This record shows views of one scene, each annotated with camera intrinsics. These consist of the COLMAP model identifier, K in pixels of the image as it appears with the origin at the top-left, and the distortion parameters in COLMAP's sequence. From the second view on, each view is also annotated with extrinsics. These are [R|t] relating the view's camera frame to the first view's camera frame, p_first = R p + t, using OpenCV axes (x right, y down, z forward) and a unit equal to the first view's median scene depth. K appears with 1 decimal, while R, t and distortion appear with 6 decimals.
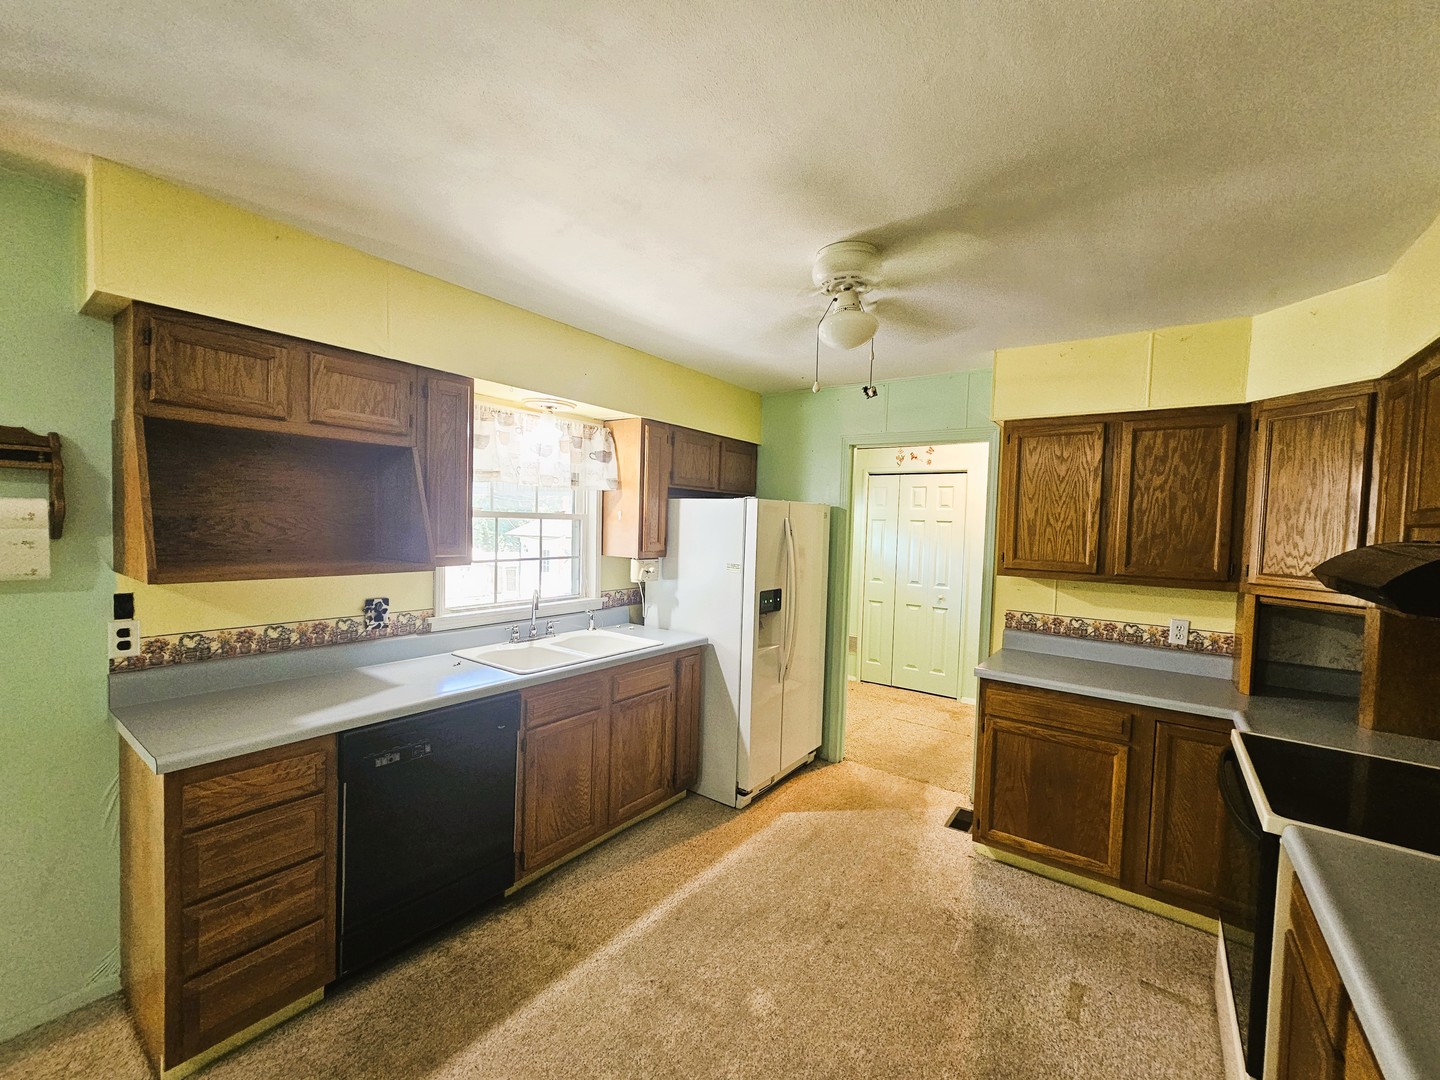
lens RADIAL K [[585.8, 0, 728.5], [0, 585.8, 547.3], [0, 0, 1]] dist [-0.001764, 0.000106]
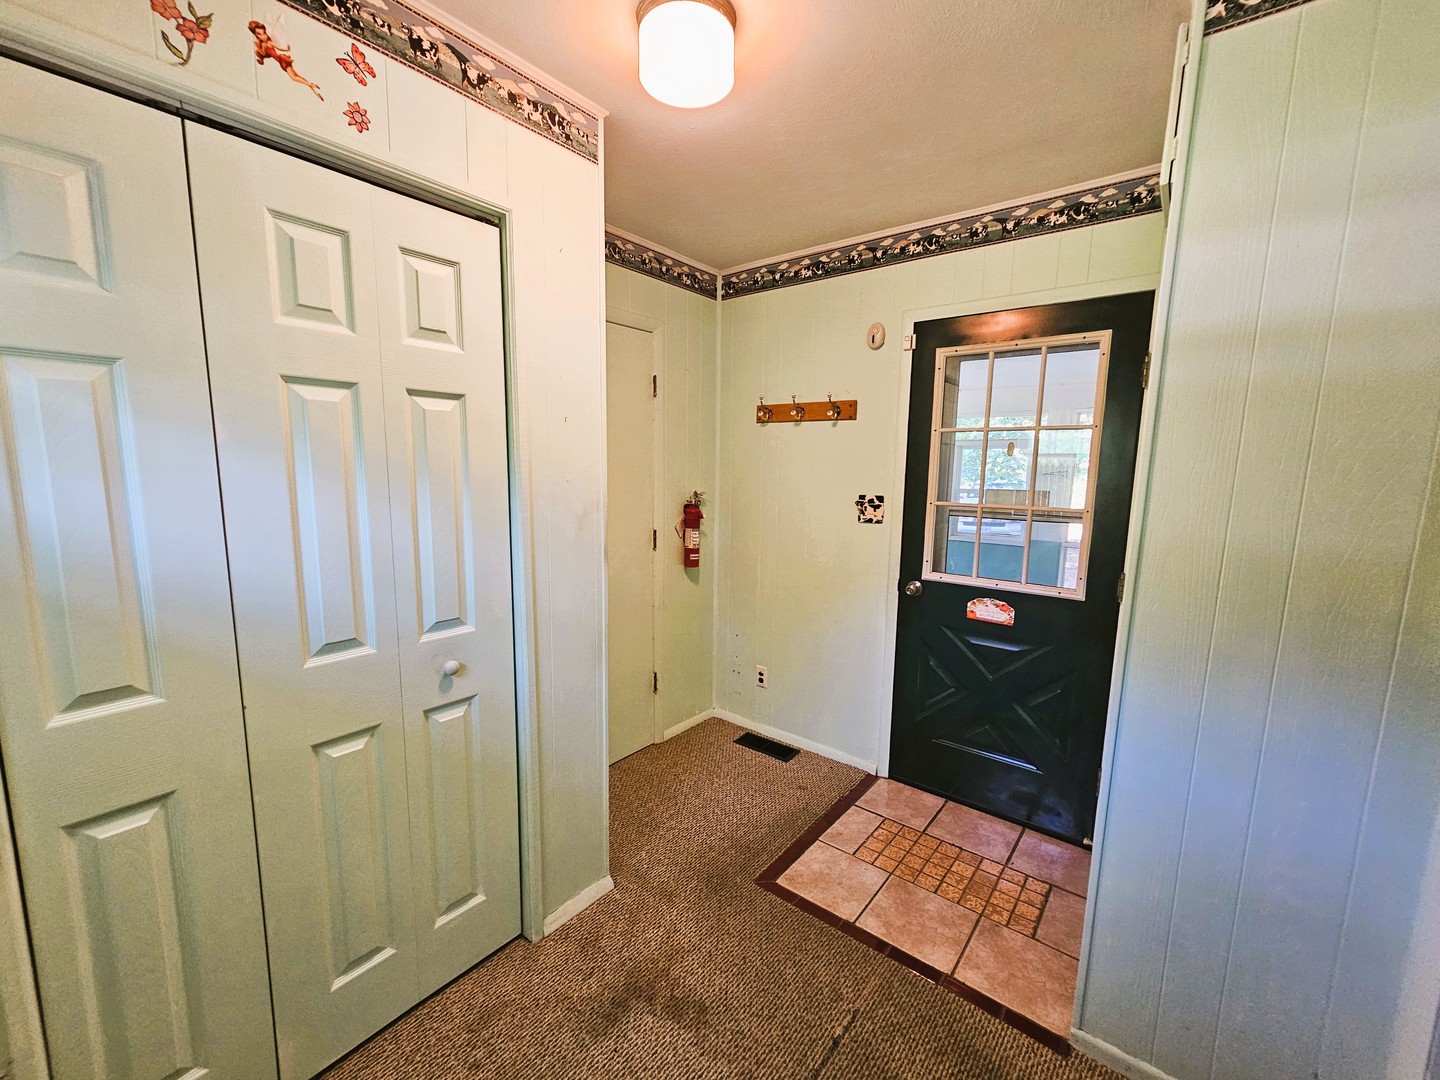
lens RADIAL K [[586.7, 0, 724.6], [0, 586.7, 544.8], [0, 0, 1]] dist [-0.006430, 0.002470]
pose [[0.042311, -0.167060, 0.985038, 0.208075], [0.025832, 0.985775, 0.166075, -0.035225], [-0.998771, 0.018418, 0.046024, 1.795786]]
